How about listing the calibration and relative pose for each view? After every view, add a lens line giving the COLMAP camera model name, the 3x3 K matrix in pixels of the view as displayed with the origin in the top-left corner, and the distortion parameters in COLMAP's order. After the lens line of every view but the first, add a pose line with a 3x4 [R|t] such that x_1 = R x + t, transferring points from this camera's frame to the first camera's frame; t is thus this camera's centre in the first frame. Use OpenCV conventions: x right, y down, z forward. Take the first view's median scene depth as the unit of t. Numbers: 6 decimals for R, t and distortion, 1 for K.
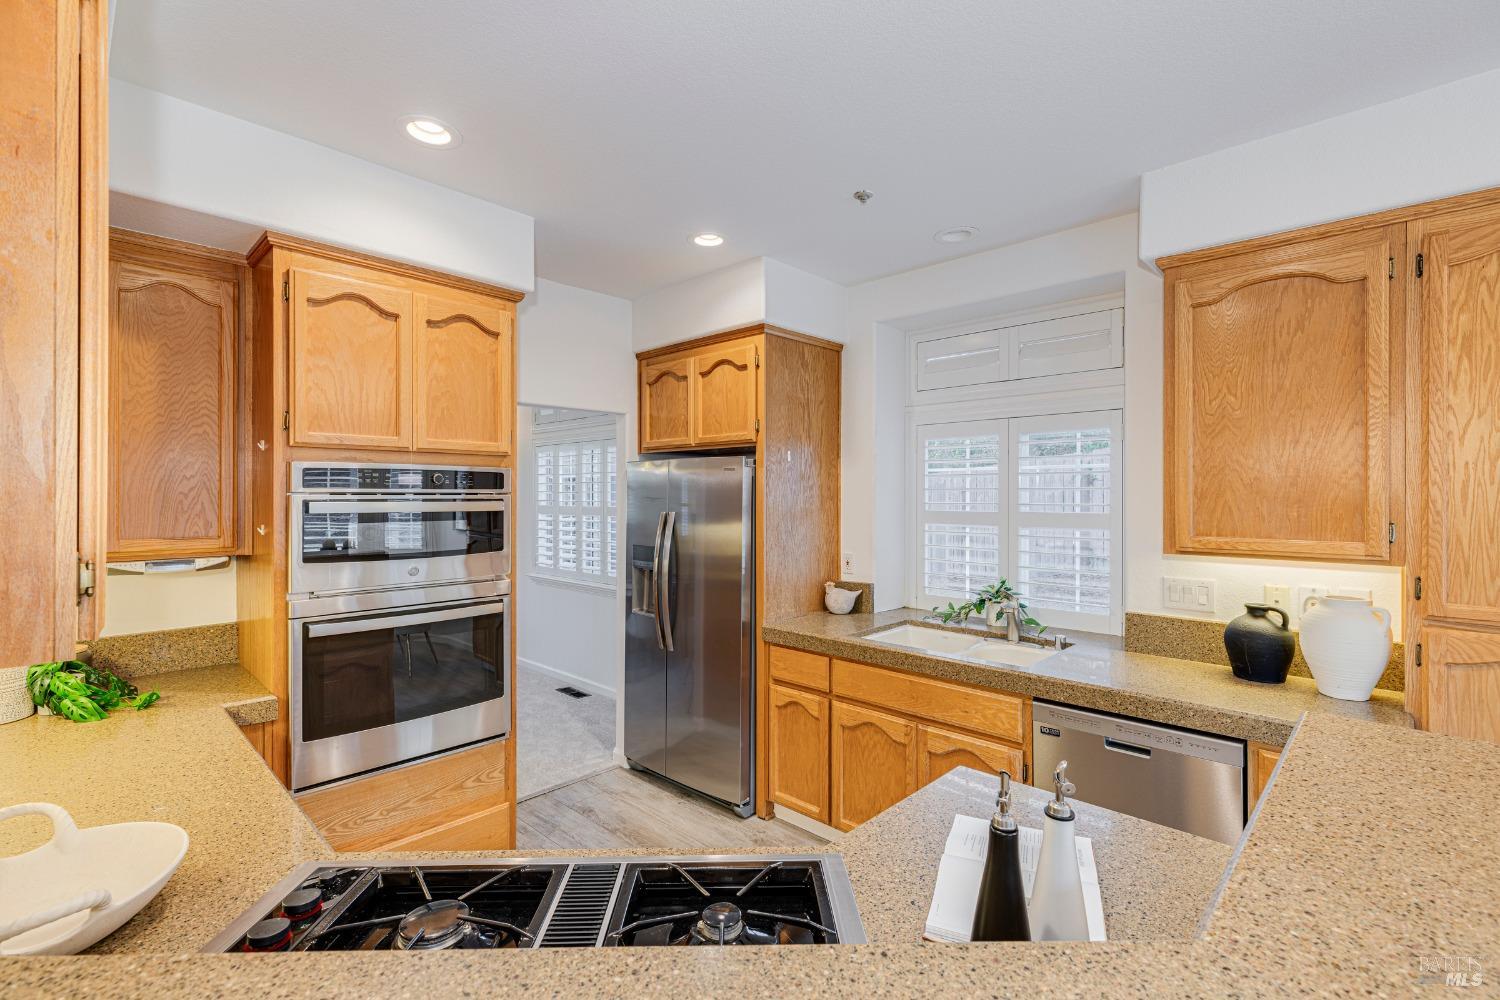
lens RADIAL K [[667.4, 0, 750.0], [0, 667.4, 500.0], [0, 0, 1]] dist [0.000821, 0.000302]
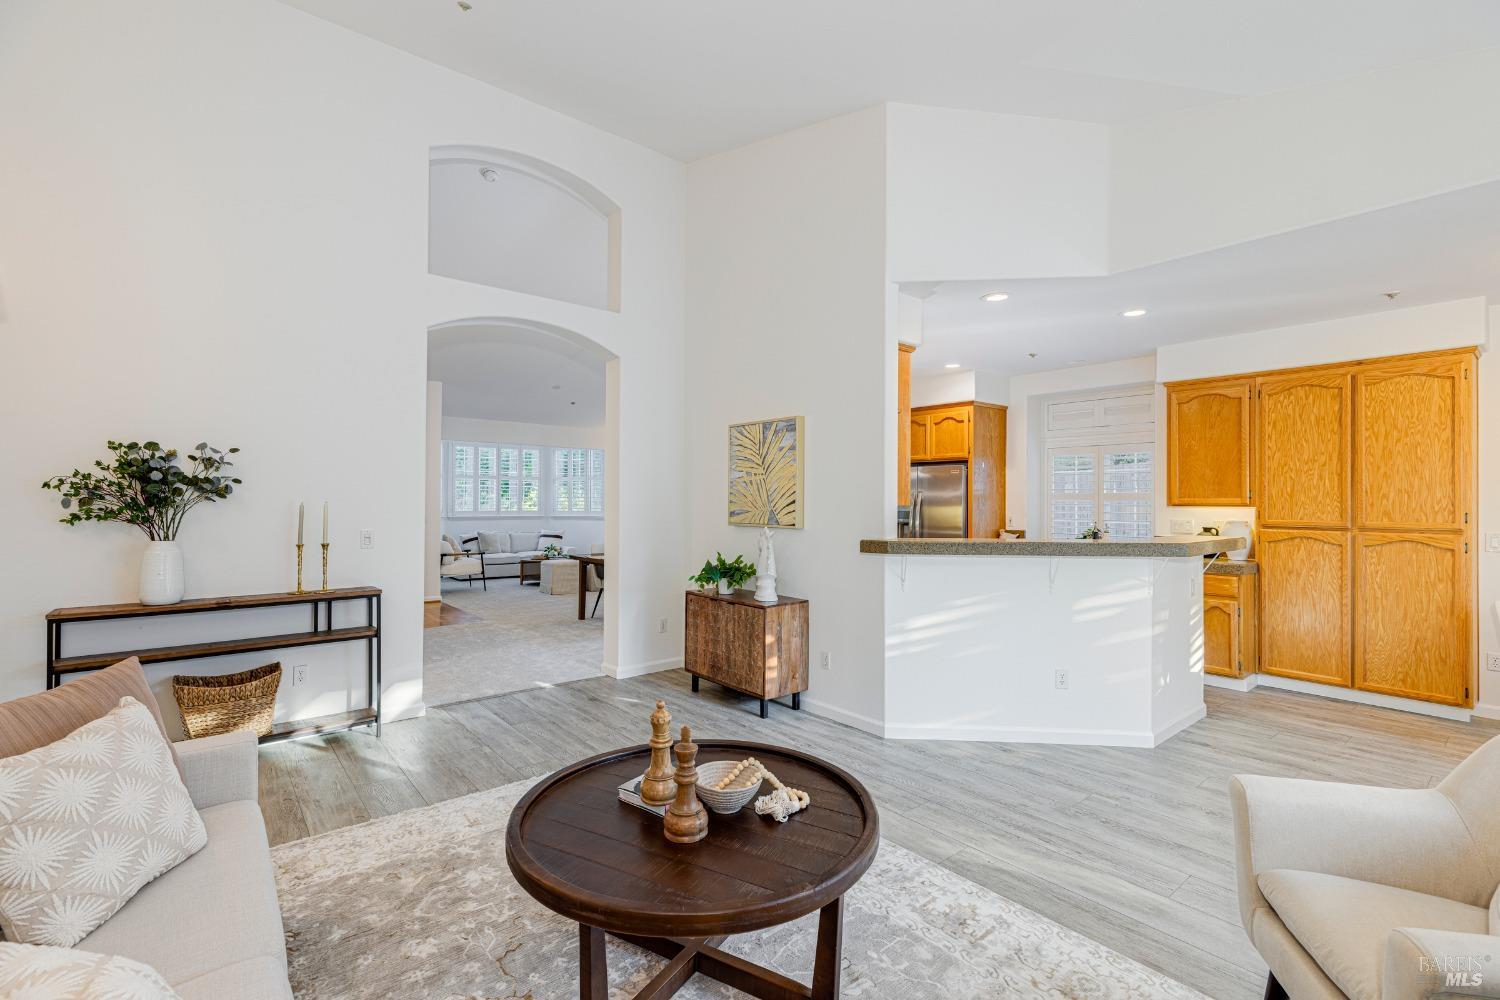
lens RADIAL K [[674.3, 0, 744.7], [0, 674.3, 498.8], [0, 0, 1]] dist [0.002360, 0.000681]
pose [[0.992764, 0.004074, -0.120011, -0.502730], [-0.005383, 0.999930, -0.010581, 0.075063], [0.119960, 0.011151, 0.992716, -1.346451]]
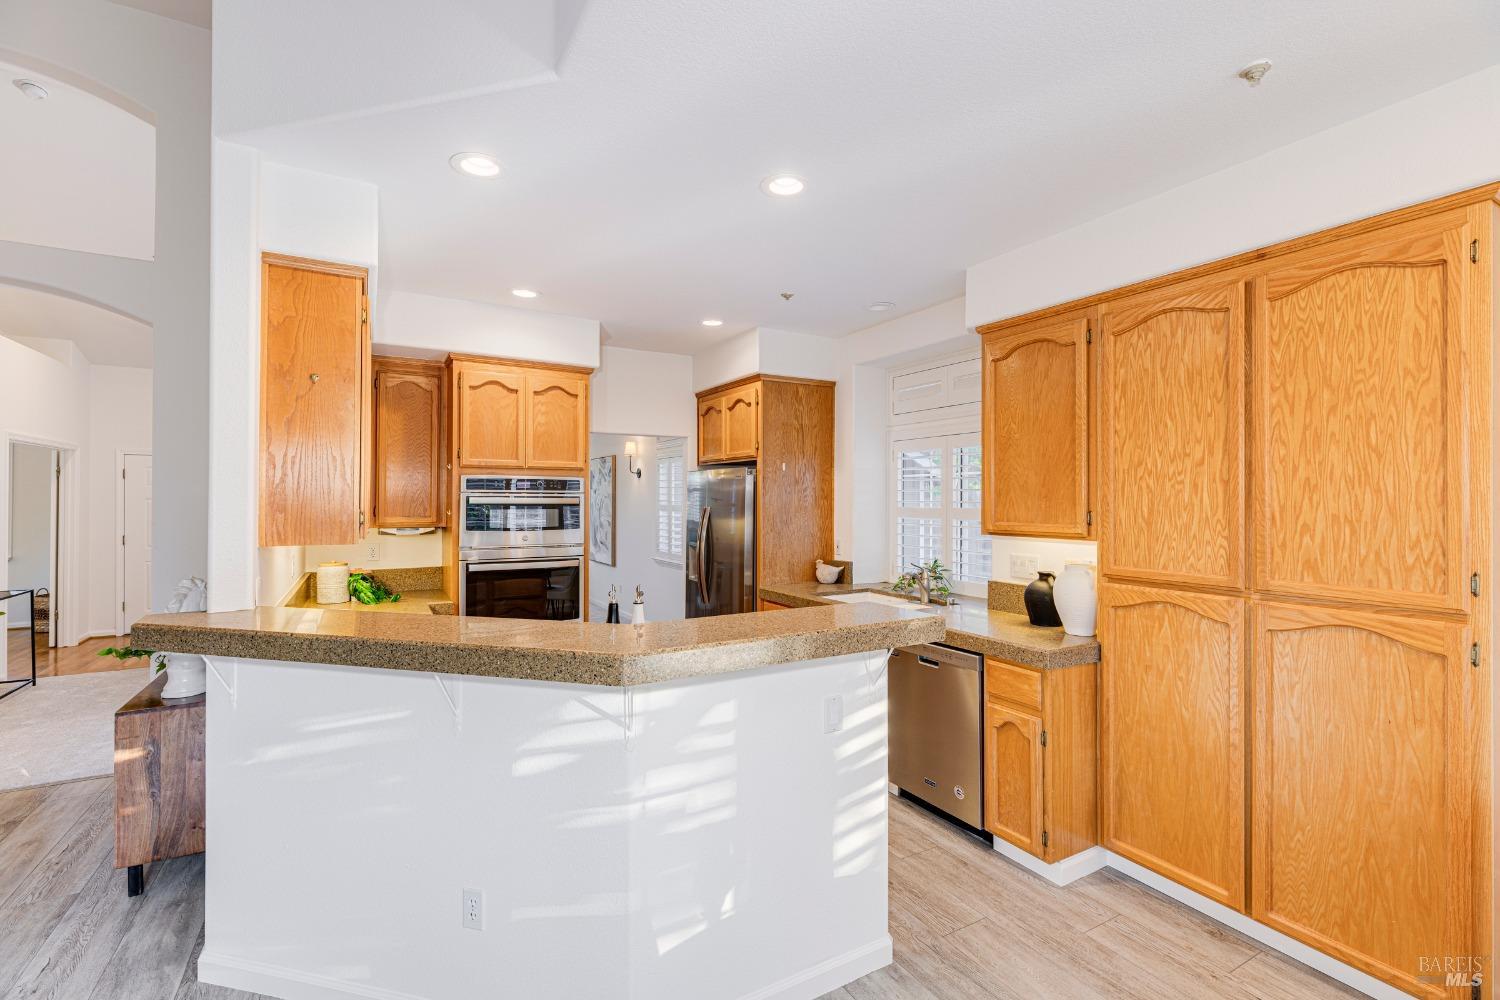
lens RADIAL K [[667.4, 0, 750.0], [0, 667.4, 500.0], [0, 0, 1]] dist [0.000821, 0.000302]
pose [[0.959418, 0.001751, -0.281984, 0.470371], [-0.003878, 0.999968, -0.006985, 0.016214], [0.281963, 0.007795, 0.959394, -0.427339]]
